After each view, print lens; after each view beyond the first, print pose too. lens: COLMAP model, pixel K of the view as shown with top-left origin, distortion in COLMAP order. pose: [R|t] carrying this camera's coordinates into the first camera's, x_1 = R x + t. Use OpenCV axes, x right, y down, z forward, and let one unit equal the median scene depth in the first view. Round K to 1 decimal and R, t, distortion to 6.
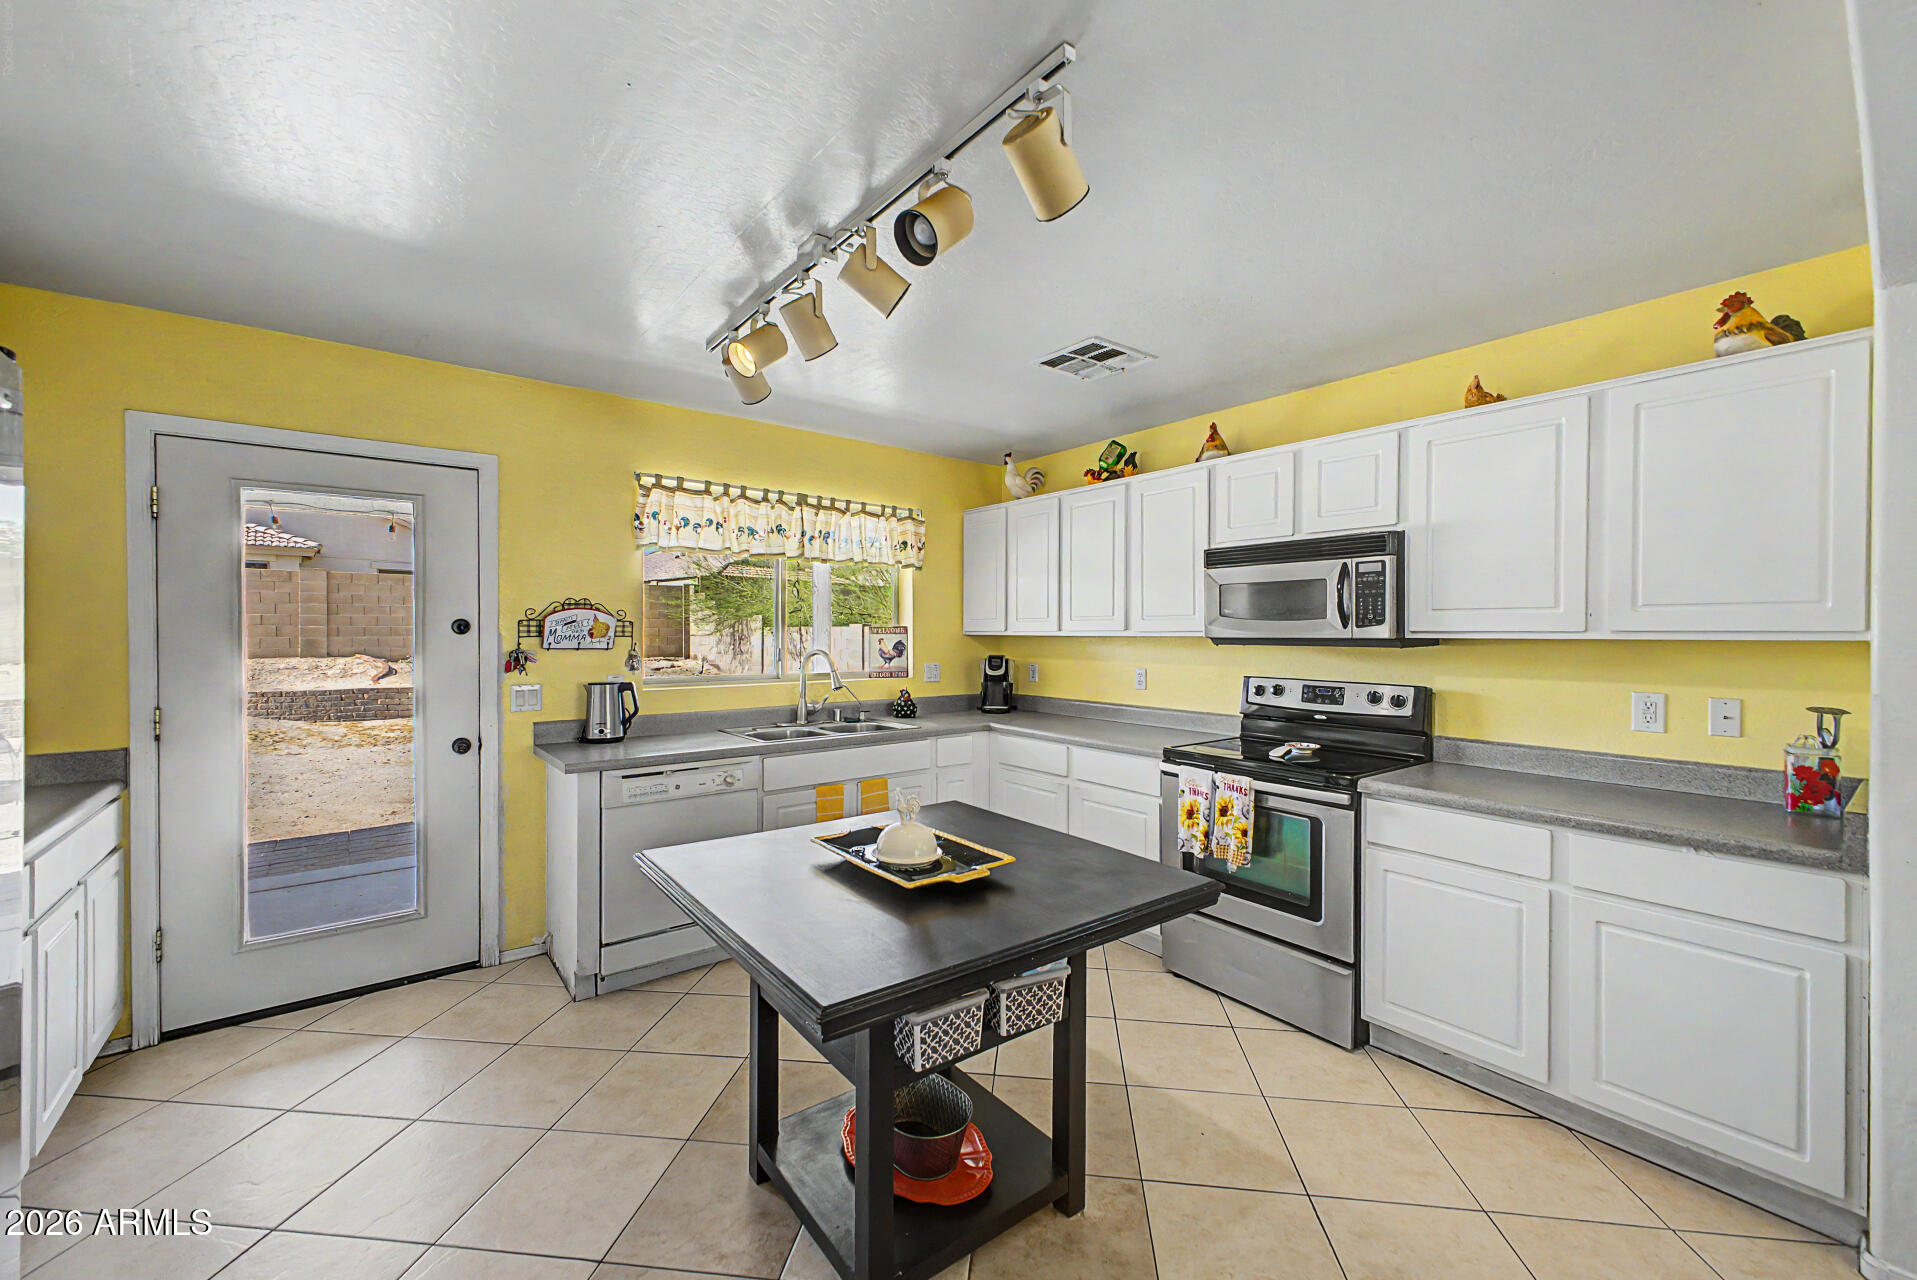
lens RADIAL K [[744.2, 0, 964.6], [0, 744.2, 631.6], [0, 0, 1]] dist [0.000351, -0.000043]
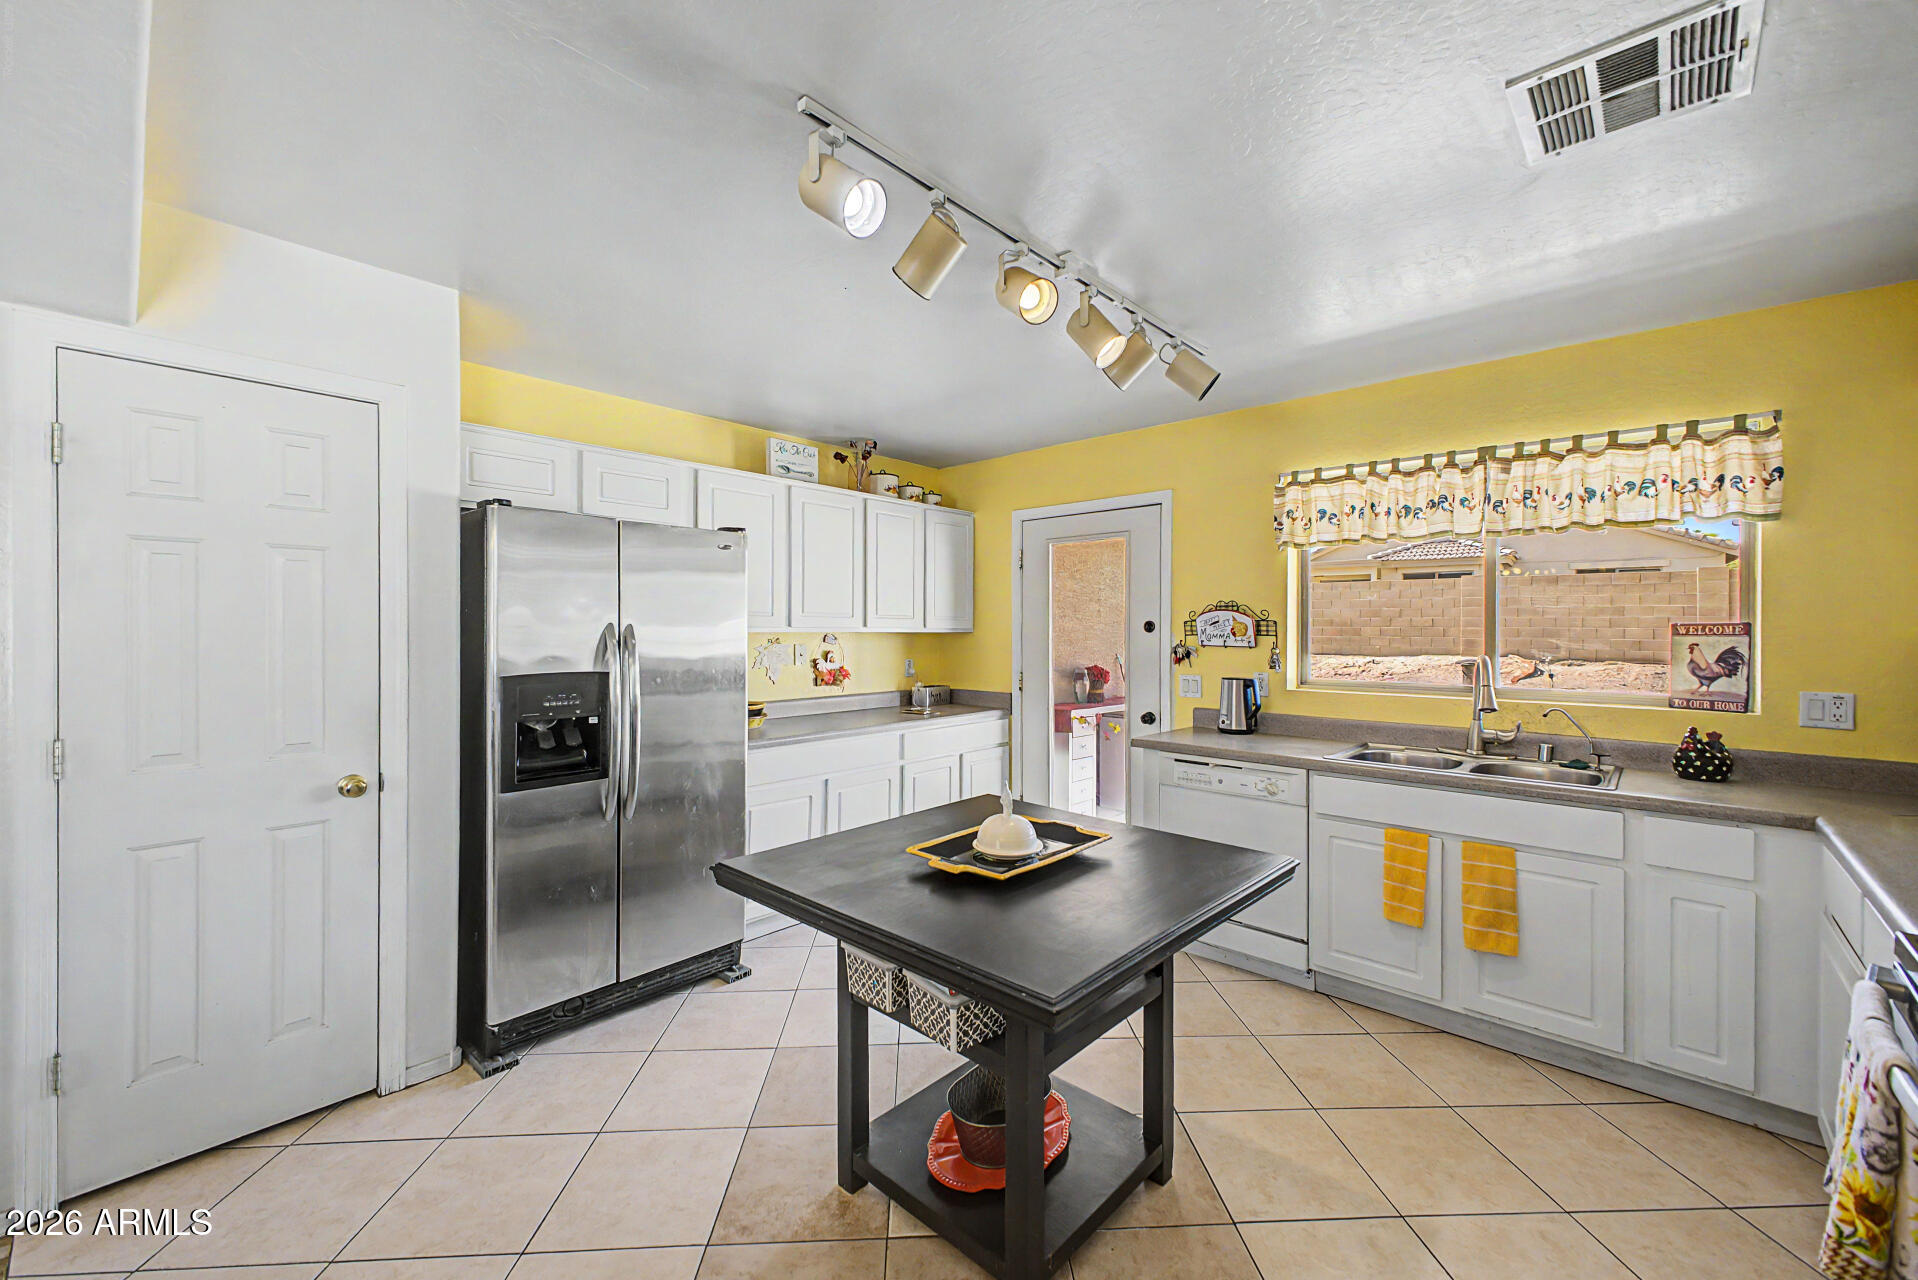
lens RADIAL K [[744.6, 0, 965.1], [0, 744.6, 631.6], [0, 0, 1]] dist [0.000351, -0.000043]
pose [[0.169717, 0.001099, -0.985492, 0.467047], [-0.003615, 0.999993, 0.000493, 0.001768], [0.985486, 0.003479, 0.169720, 0.389835]]
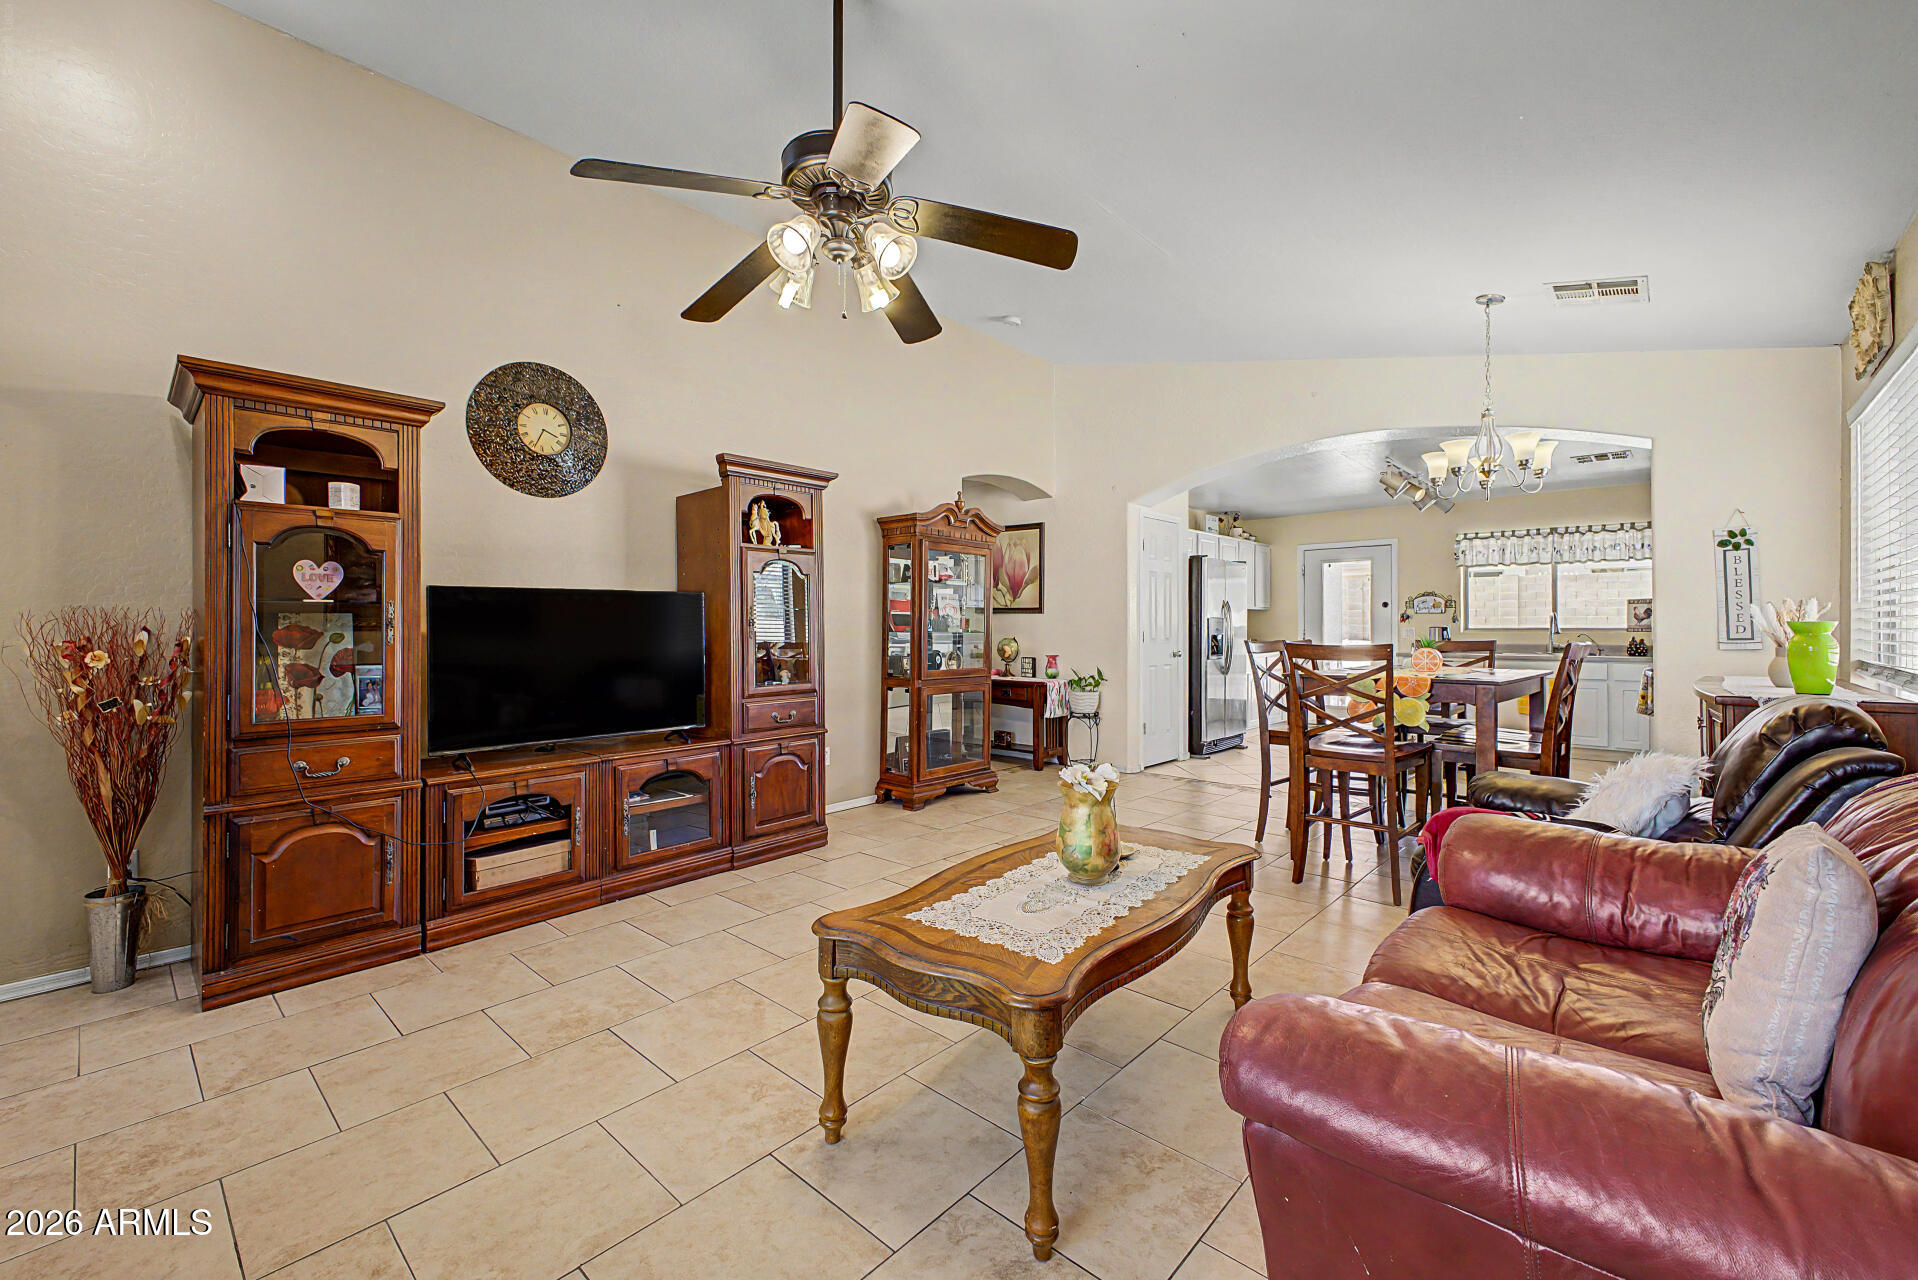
lens RADIAL K [[786.8, 0, 966.0], [0, 786.8, 624.0], [0, 0, 1]] dist [-0.000111, -0.000019]
pose [[0.162302, -0.007367, -0.986714, 1.573814], [-0.000270, 0.999972, -0.007510, 0.071186], [0.986741, 0.001486, 0.162295, -0.795211]]
